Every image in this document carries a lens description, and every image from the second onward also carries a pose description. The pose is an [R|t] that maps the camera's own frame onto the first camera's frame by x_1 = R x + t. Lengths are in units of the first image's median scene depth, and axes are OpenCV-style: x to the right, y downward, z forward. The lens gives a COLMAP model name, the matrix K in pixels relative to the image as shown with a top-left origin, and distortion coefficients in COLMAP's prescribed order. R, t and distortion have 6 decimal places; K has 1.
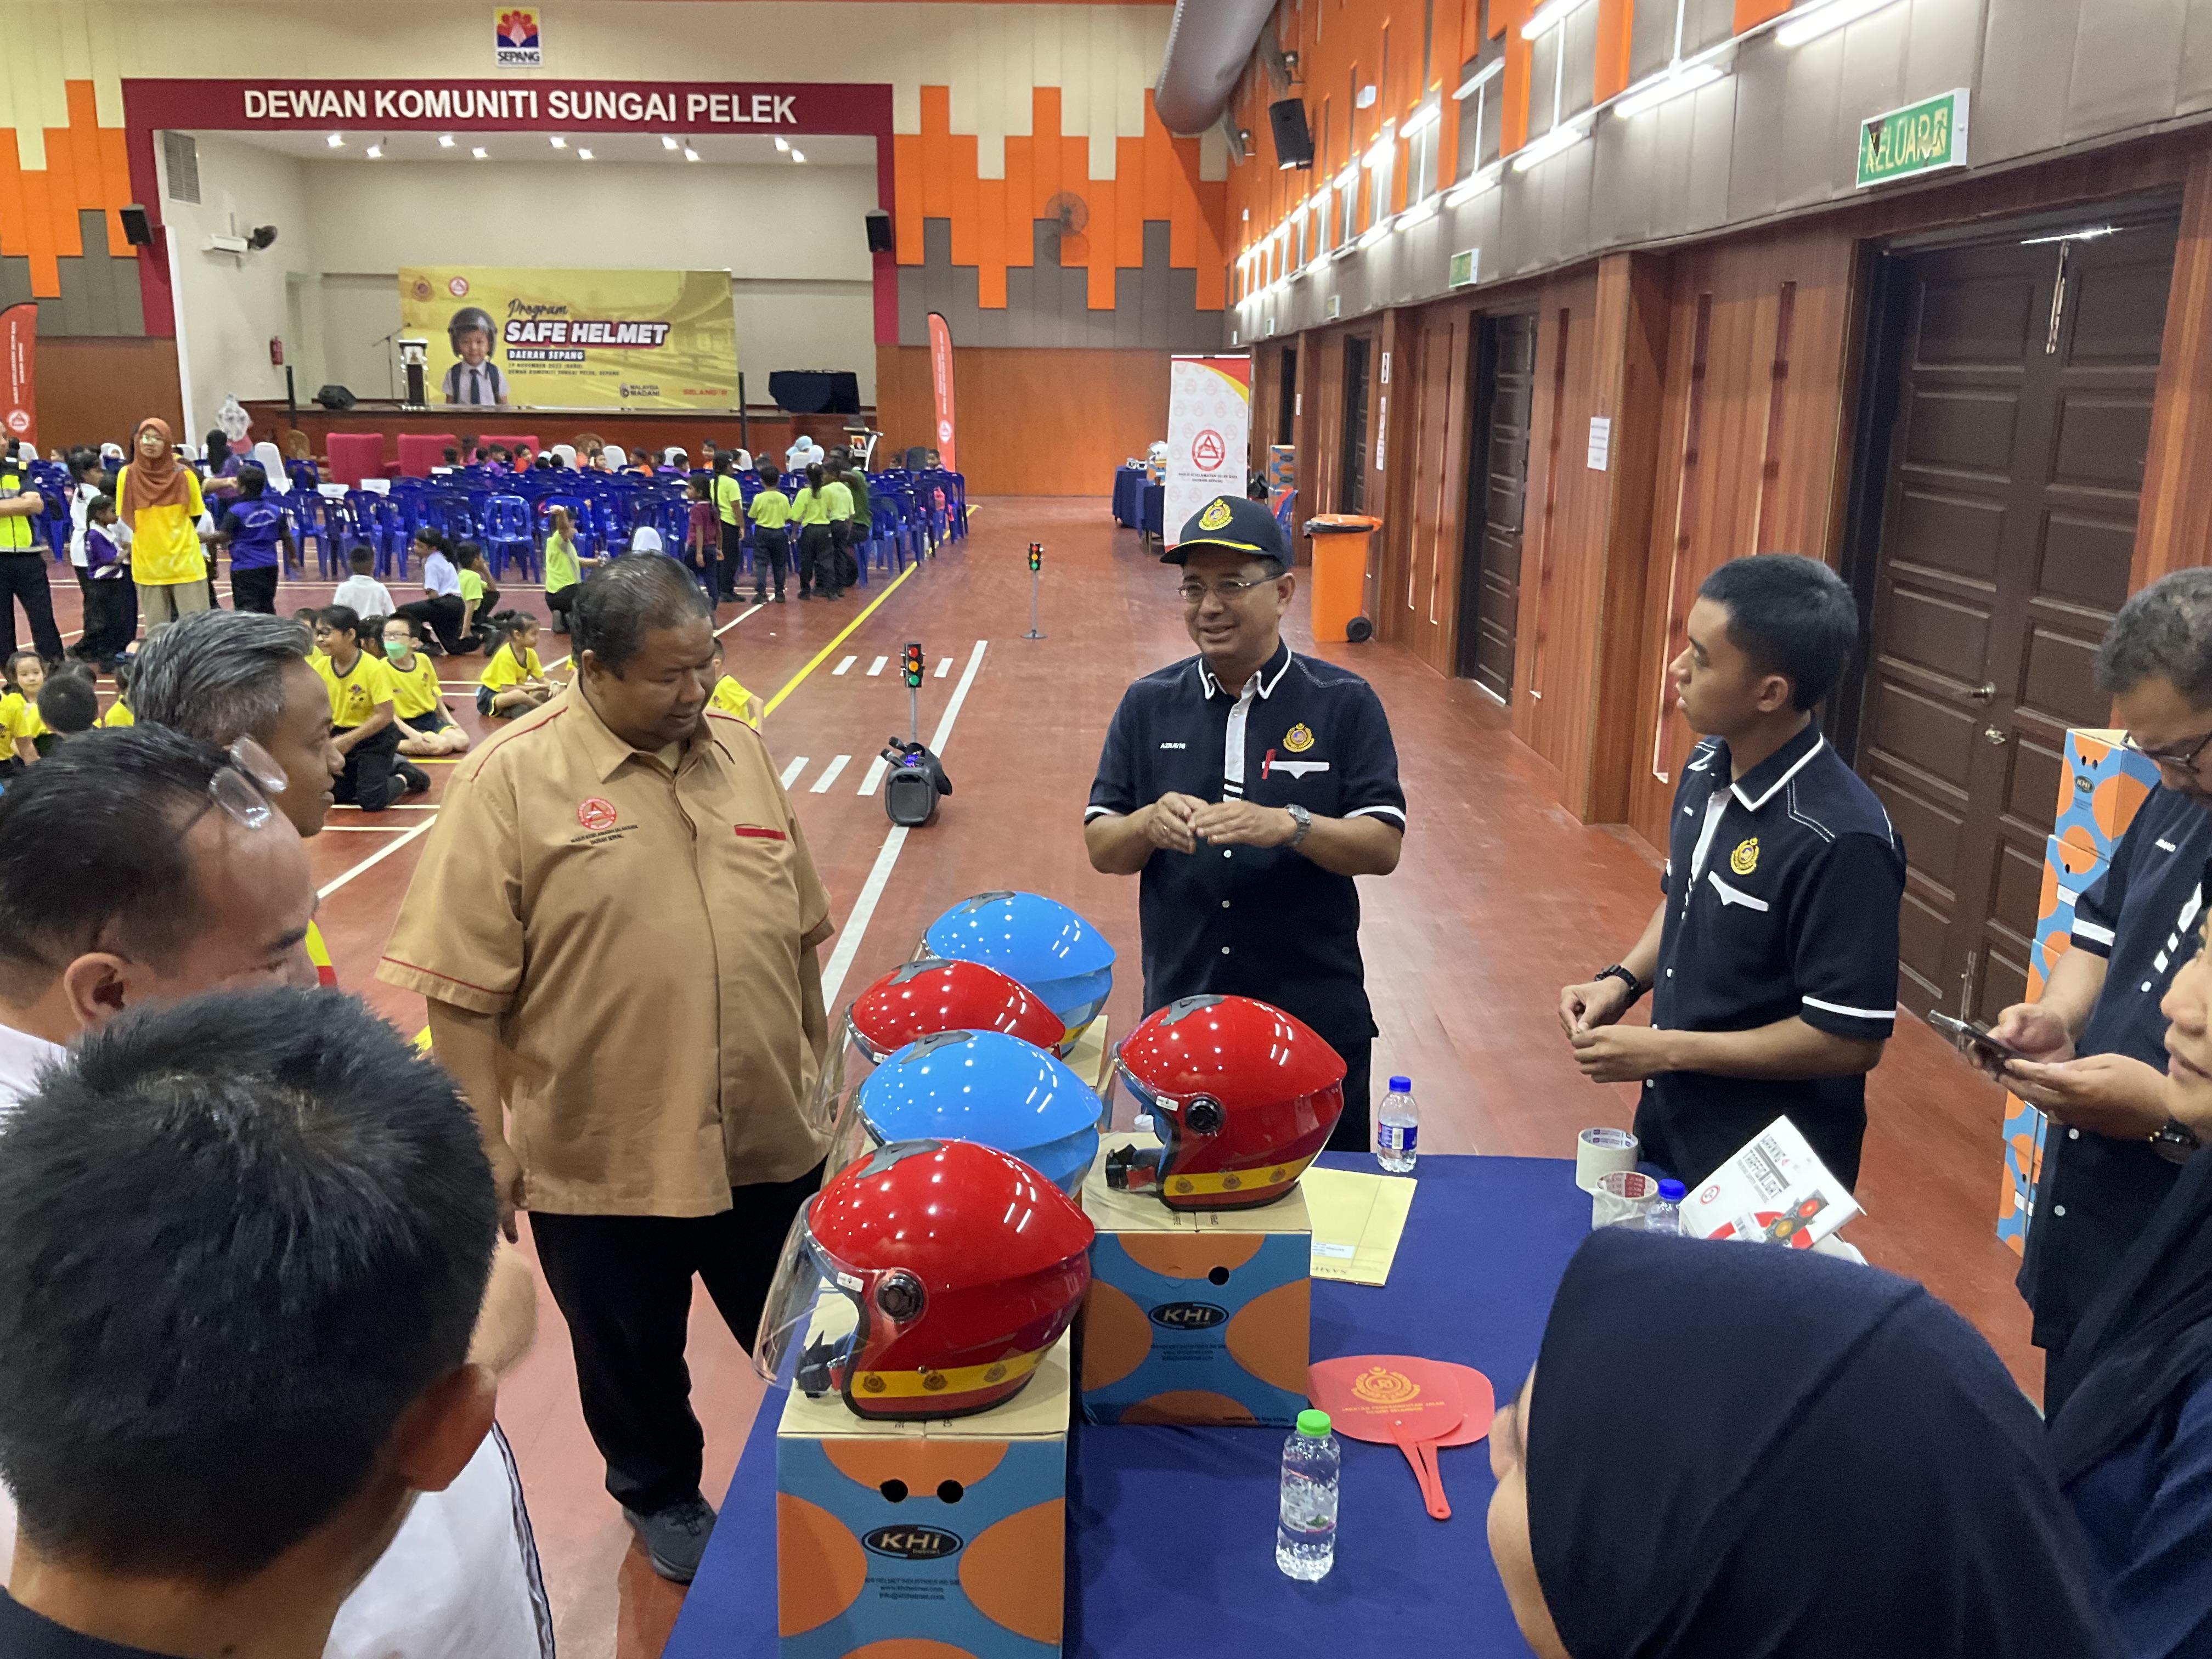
lens RADIAL K [[1829.9, 0, 1106.0], [0, 1829.9, 829.5], [0, 0, 1]] dist [0.133297, -0.285716]
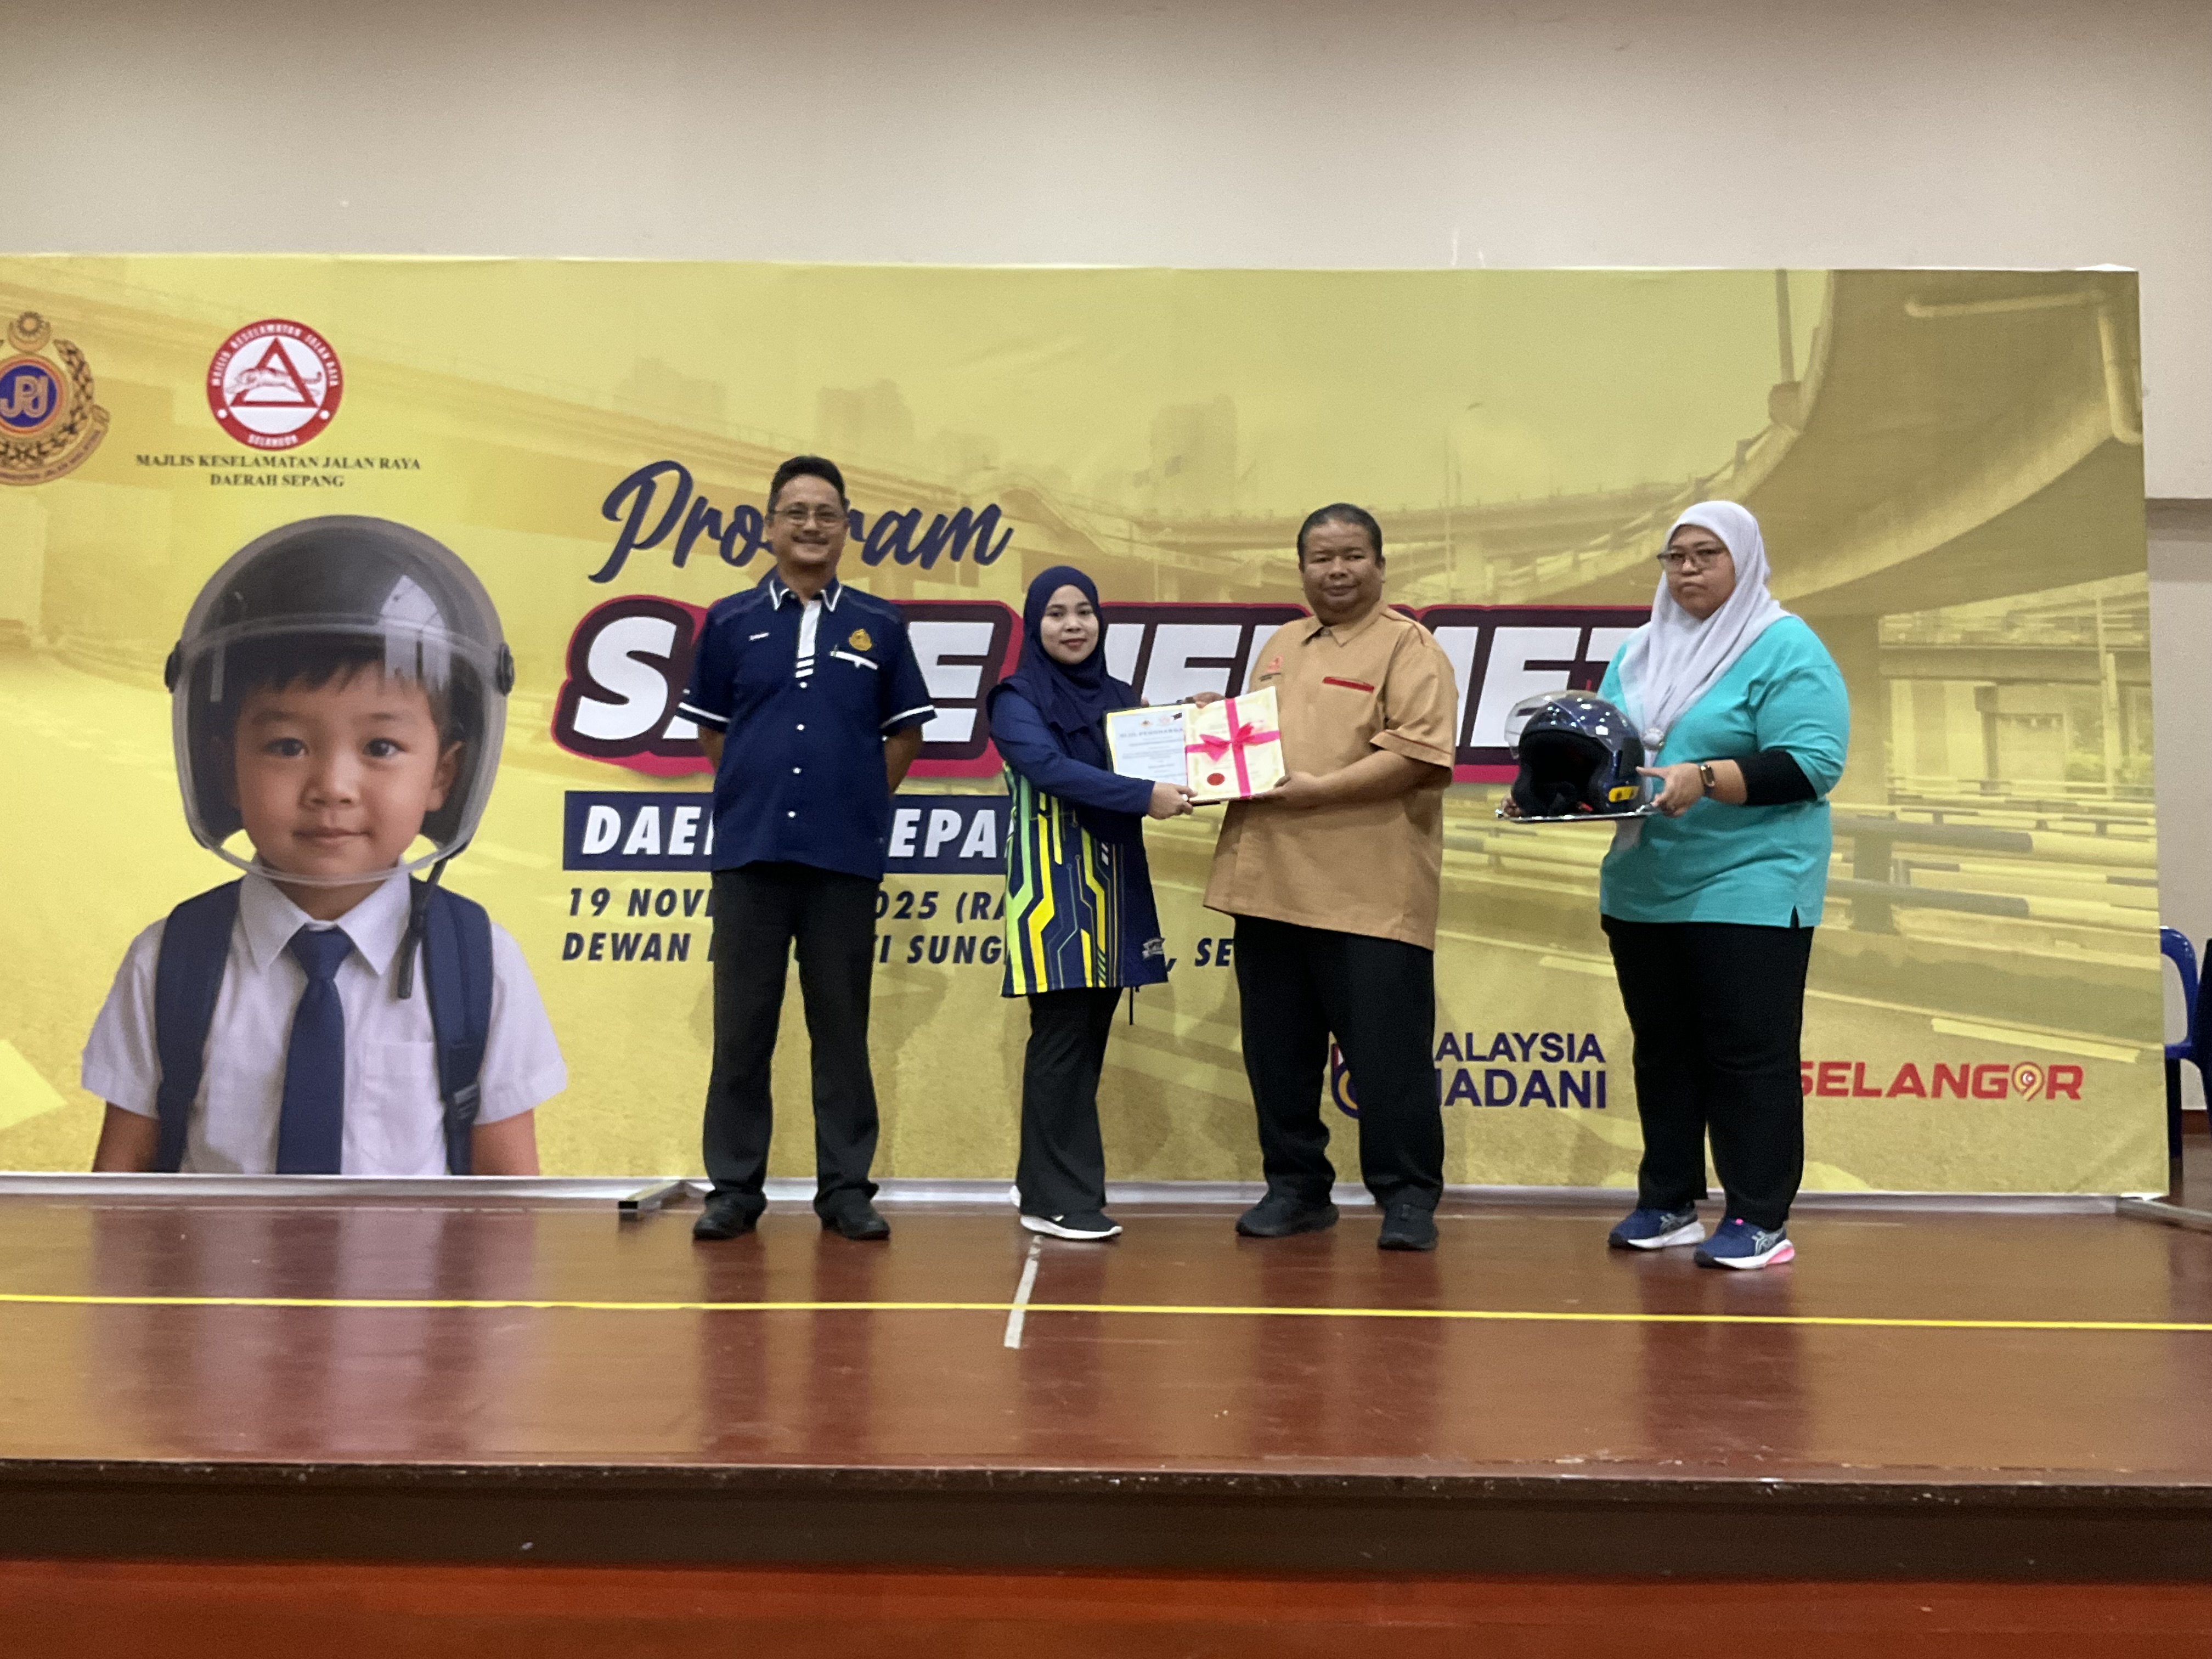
lens RADIAL K [[2178.8, 0, 1106.0], [0, 2178.8, 829.5], [0, 0, 1]] dist [0.126136, -0.273682]
pose [[0.999967, 0.000483, -0.008161, -0.280398], [-0.002878, 0.955125, -0.296189, -0.206553], [0.007651, 0.296202, 0.955095, 0.840968]]
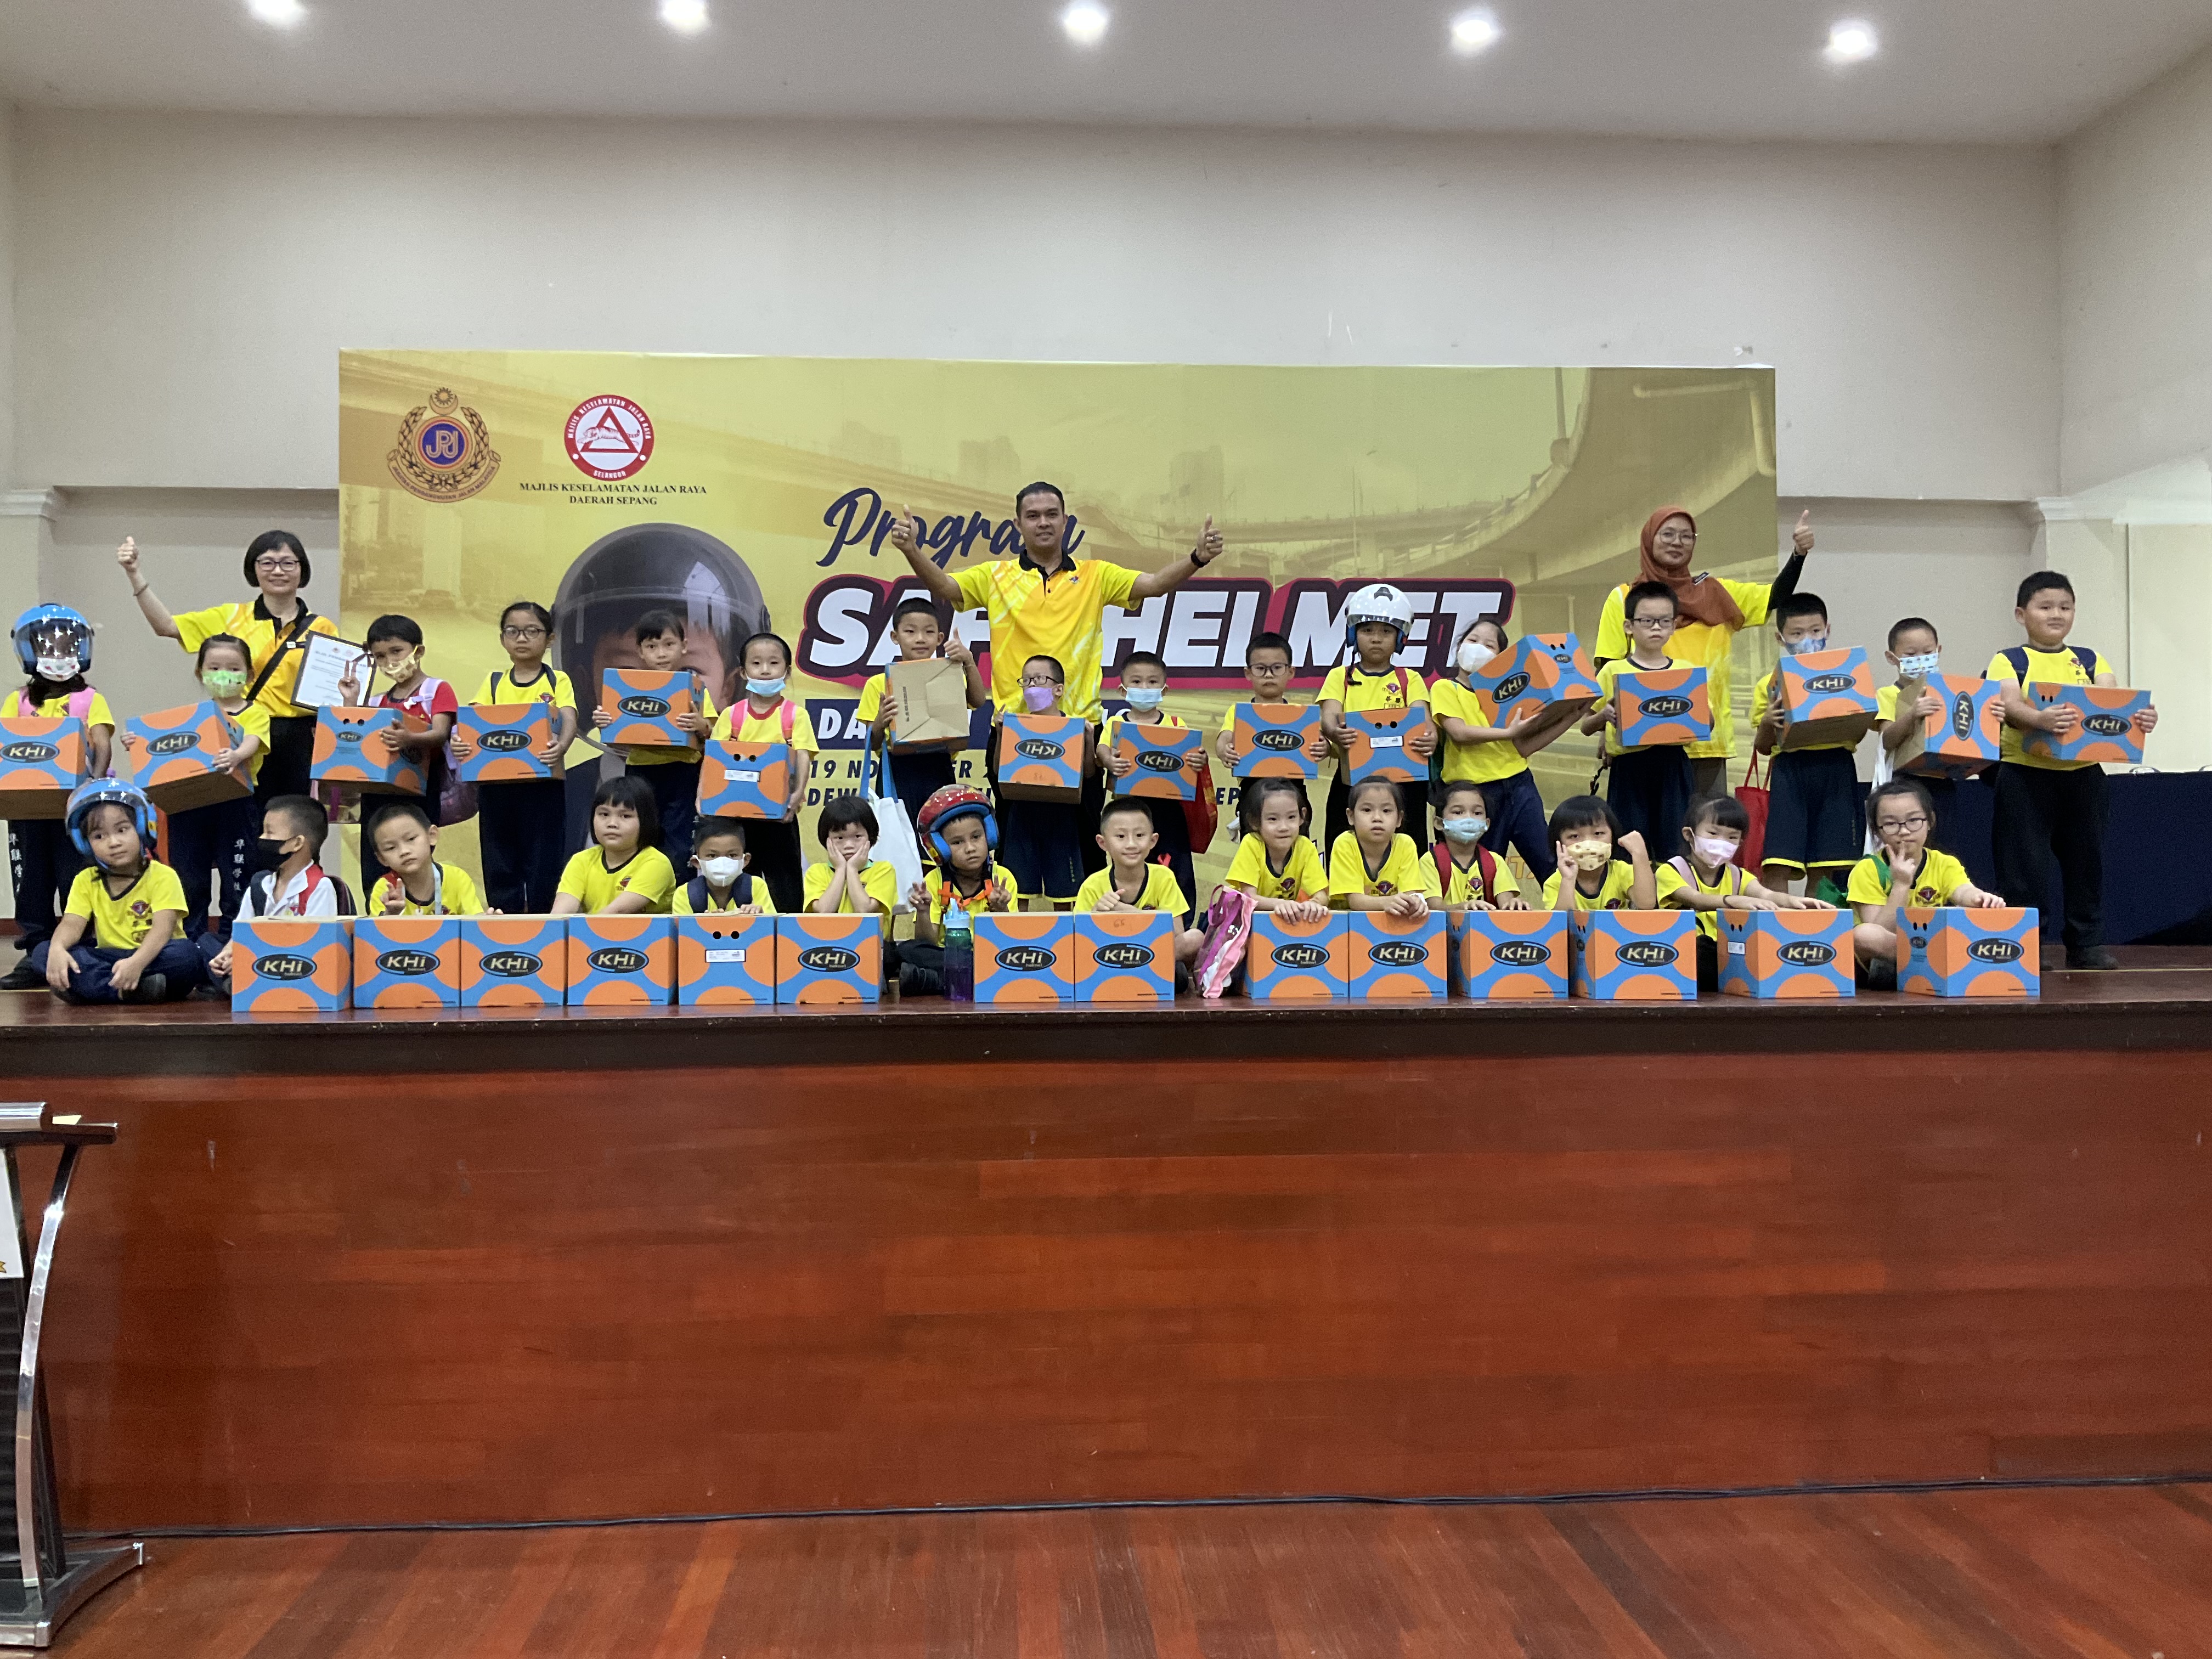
lens RADIAL K [[1829.9, 0, 1106.0], [0, 1829.9, 829.5], [0, 0, 1]] dist [0.133297, -0.285716]
pose [[0.997710, -0.012740, 0.066428, -0.302090], [0.028945, 0.968051, -0.249077, -0.186887], [-0.061133, 0.250430, 0.966203, 0.786014]]
